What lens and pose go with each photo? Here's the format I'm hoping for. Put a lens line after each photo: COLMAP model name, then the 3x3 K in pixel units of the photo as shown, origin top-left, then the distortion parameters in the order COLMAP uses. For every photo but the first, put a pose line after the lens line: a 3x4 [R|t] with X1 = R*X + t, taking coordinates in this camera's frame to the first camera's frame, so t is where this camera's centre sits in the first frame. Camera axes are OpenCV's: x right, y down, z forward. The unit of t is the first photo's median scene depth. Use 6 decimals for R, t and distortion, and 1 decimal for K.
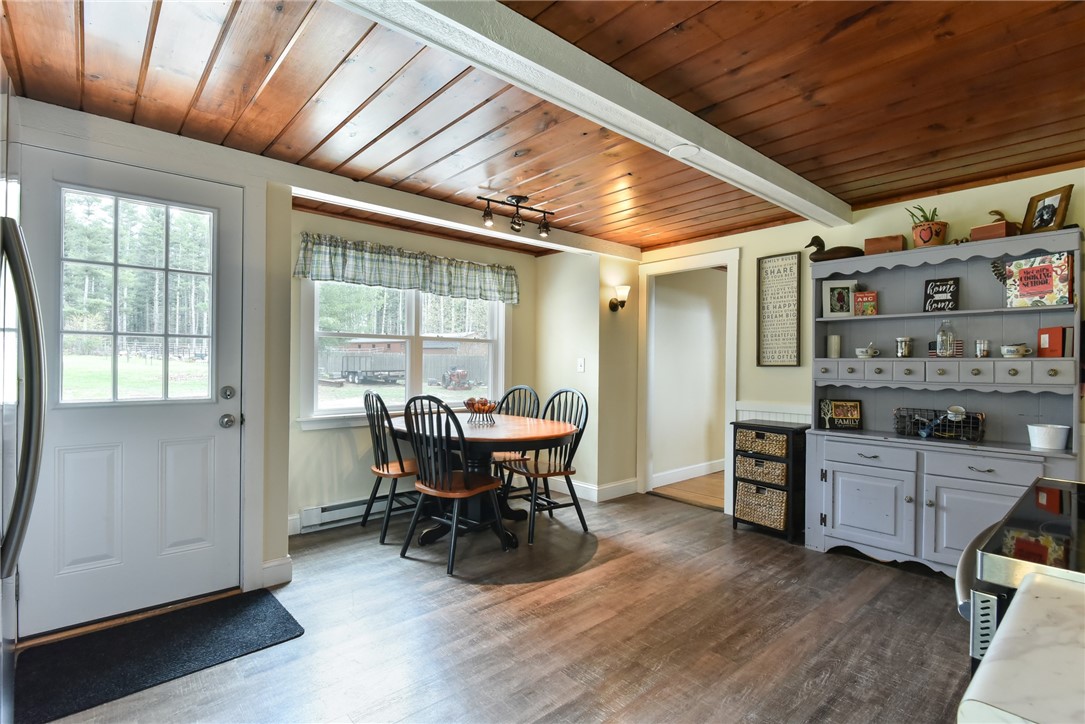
lens RADIAL K [[520.5, 0, 540.8], [0, 520.5, 361.8], [0, 0, 1]] dist [-0.002905, -0.001373]
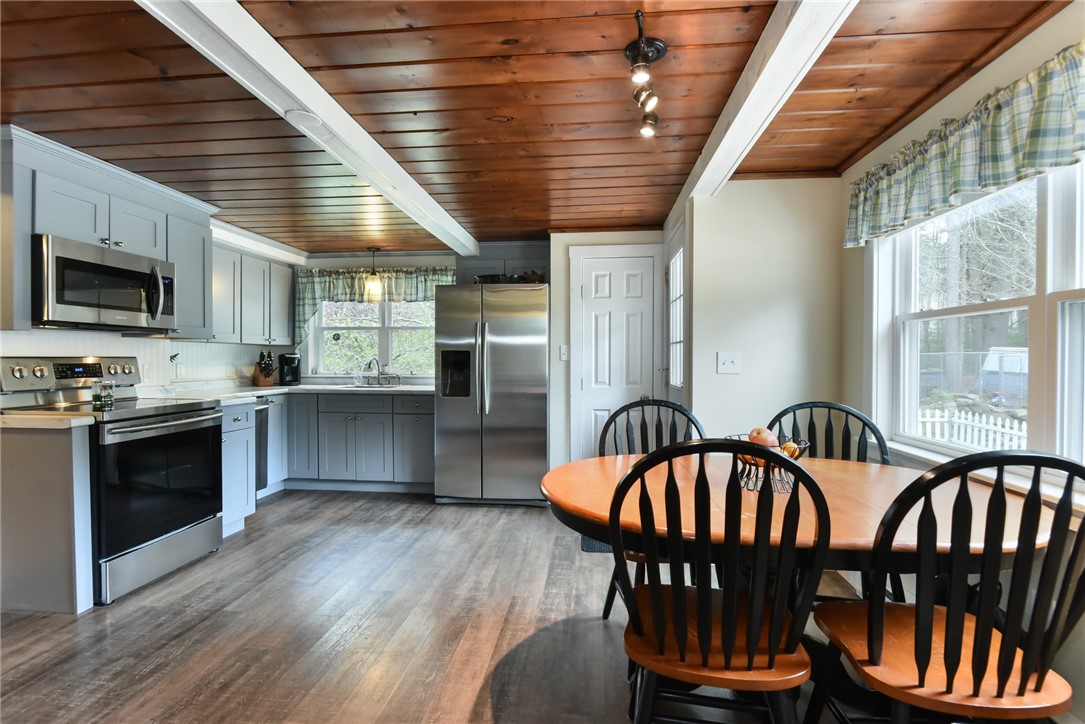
lens RADIAL K [[520.5, 0, 542.2], [0, 520.5, 362.9], [0, 0, 1]] dist [-0.002905, -0.001373]
pose [[-0.740542, -0.003664, -0.672000, 0.469842], [-0.009156, 0.999947, 0.004638, 0.004572], [0.671947, 0.009587, -0.740537, 1.598372]]
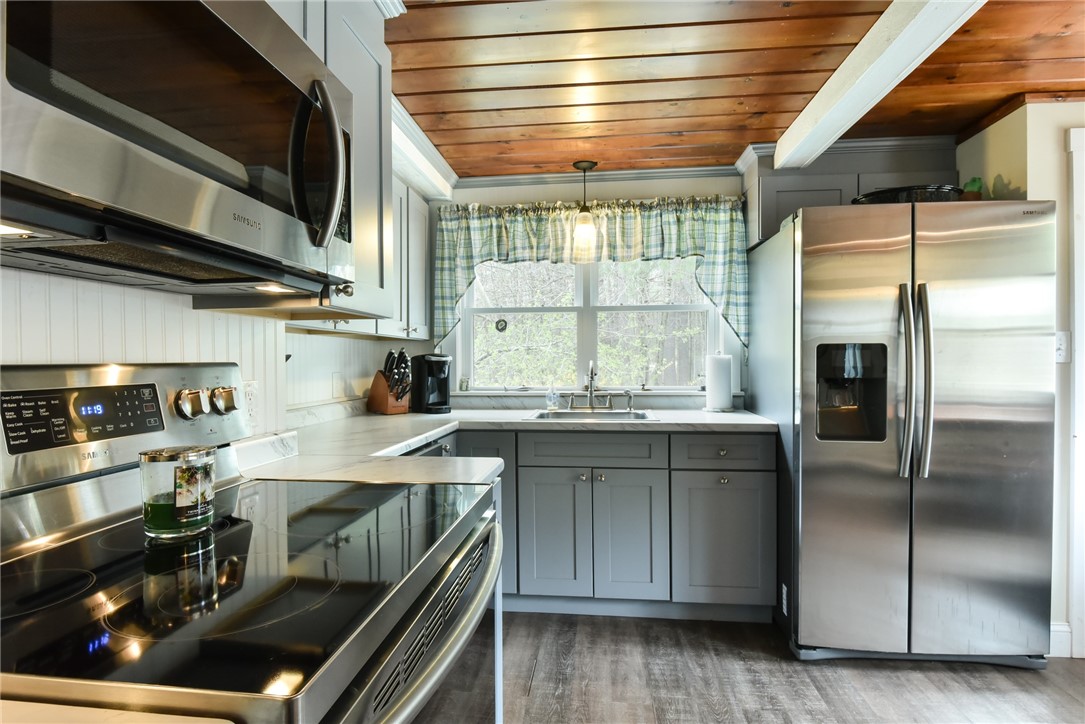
lens RADIAL K [[567.2, 0, 542.3], [0, 567.2, 362.5], [0, 0, 1]] dist [-0.001256, -0.001676]
pose [[-0.743580, -0.000984, -0.668646, 0.483223], [-0.000279, 0.999999, -0.001162, 0.005200], [0.668647, -0.000677, -0.743580, 0.634996]]
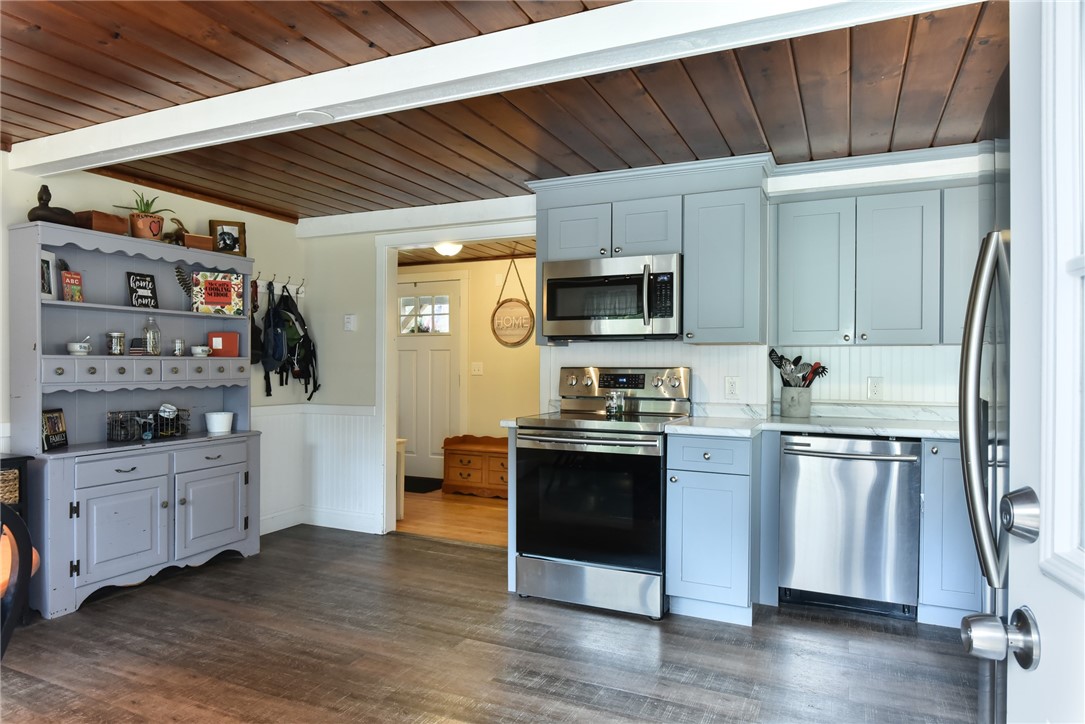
lens RADIAL K [[668.2, 0, 541.8], [0, 668.2, 365.4], [0, 0, 1]] dist [-0.009556, -0.002796]
pose [[-0.404580, -0.010716, 0.914440, -0.723042], [-0.009798, 0.999925, 0.007383, -0.007203], [-0.914450, -0.005973, -0.404655, 0.907175]]
